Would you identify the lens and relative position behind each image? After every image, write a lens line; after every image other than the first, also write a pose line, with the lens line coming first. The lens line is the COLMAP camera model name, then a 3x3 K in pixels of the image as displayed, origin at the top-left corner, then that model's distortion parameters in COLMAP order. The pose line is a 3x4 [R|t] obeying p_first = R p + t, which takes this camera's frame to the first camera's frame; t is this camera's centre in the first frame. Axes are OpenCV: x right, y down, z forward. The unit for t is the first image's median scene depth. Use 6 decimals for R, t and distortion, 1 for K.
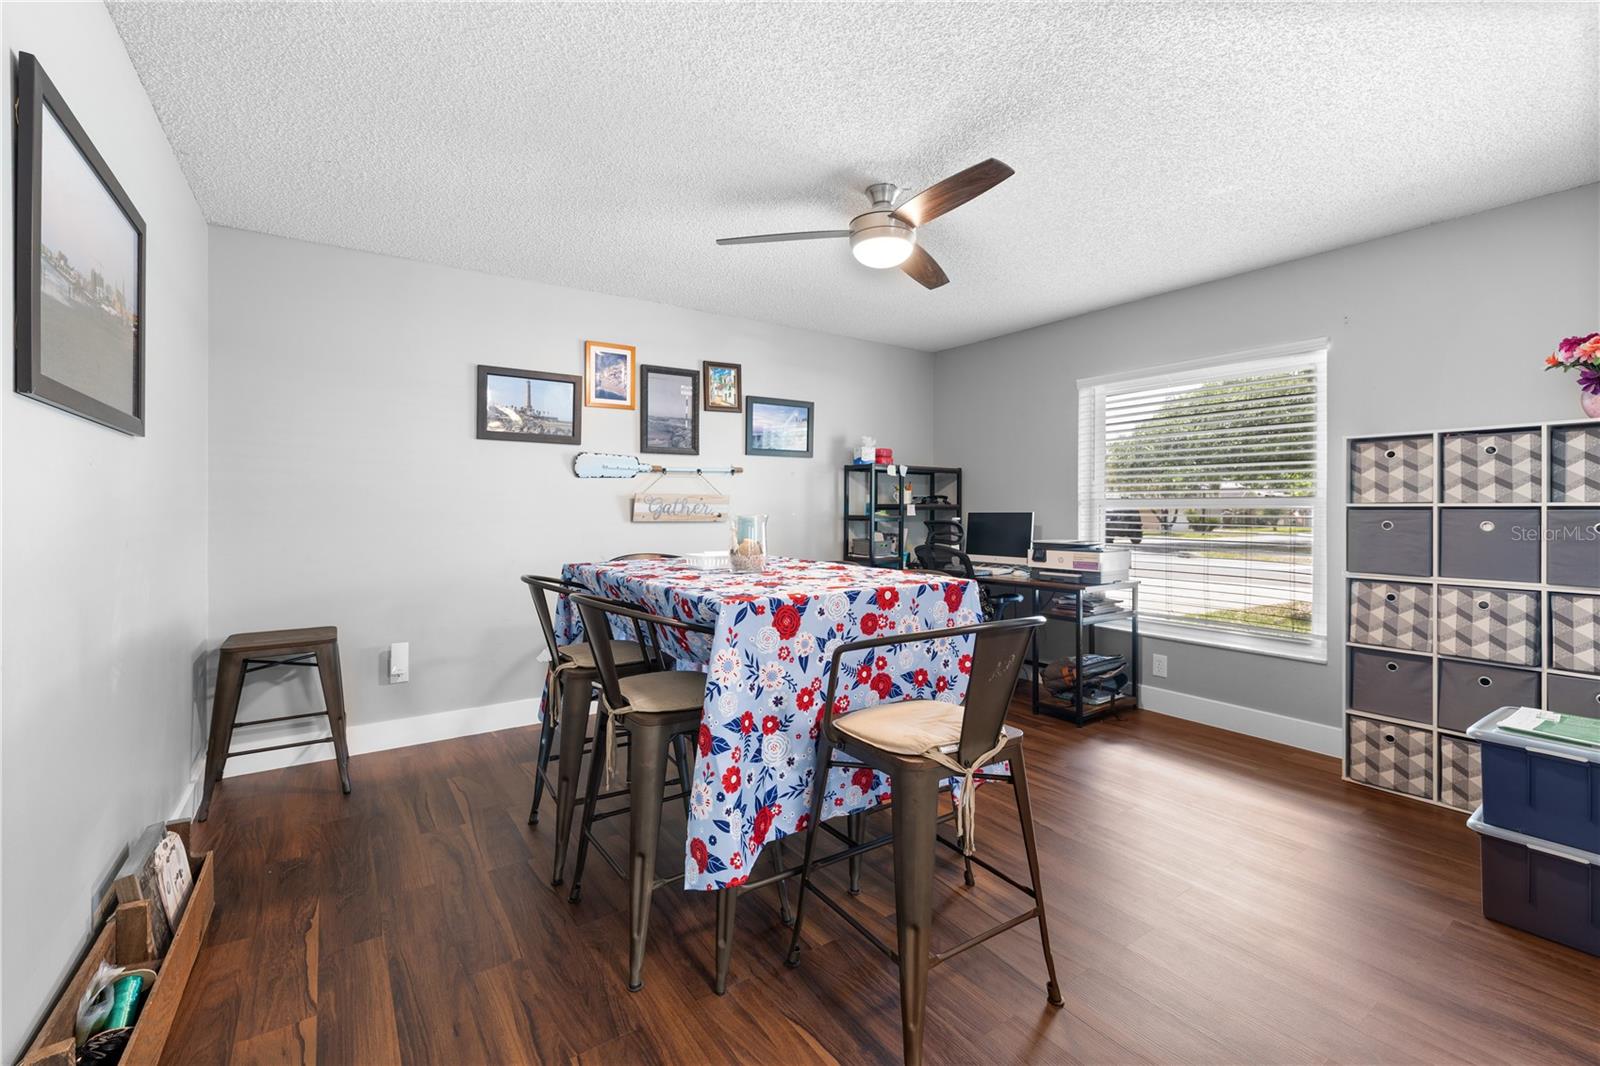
lens RADIAL K [[679.8, 0, 796.3], [0, 679.8, 499.3], [0, 0, 1]] dist [0.001433, -0.000068]
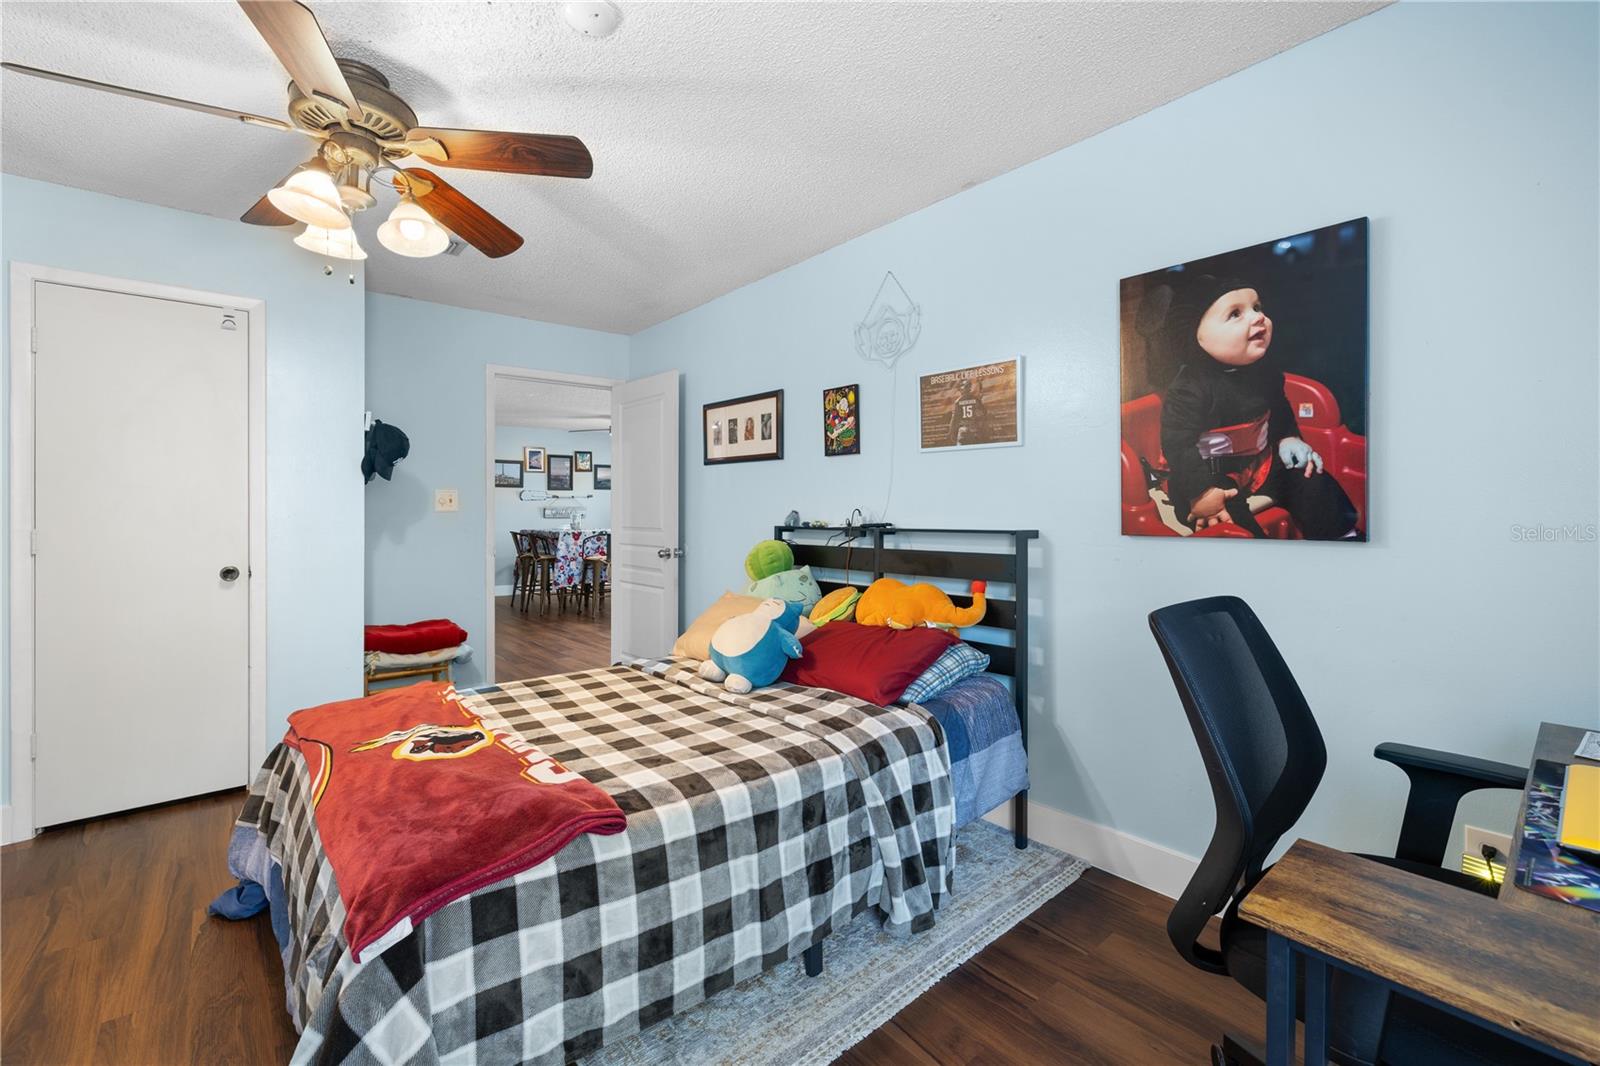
lens RADIAL K [[679.8, 0, 796.3], [0, 679.8, 499.3], [0, 0, 1]] dist [0.001433, -0.000068]
pose [[0.994973, -0.005675, 0.099983, 0.423144], [0.006175, 0.999970, -0.004698, -0.016769], [-0.099954, 0.005292, 0.994978, -1.553517]]
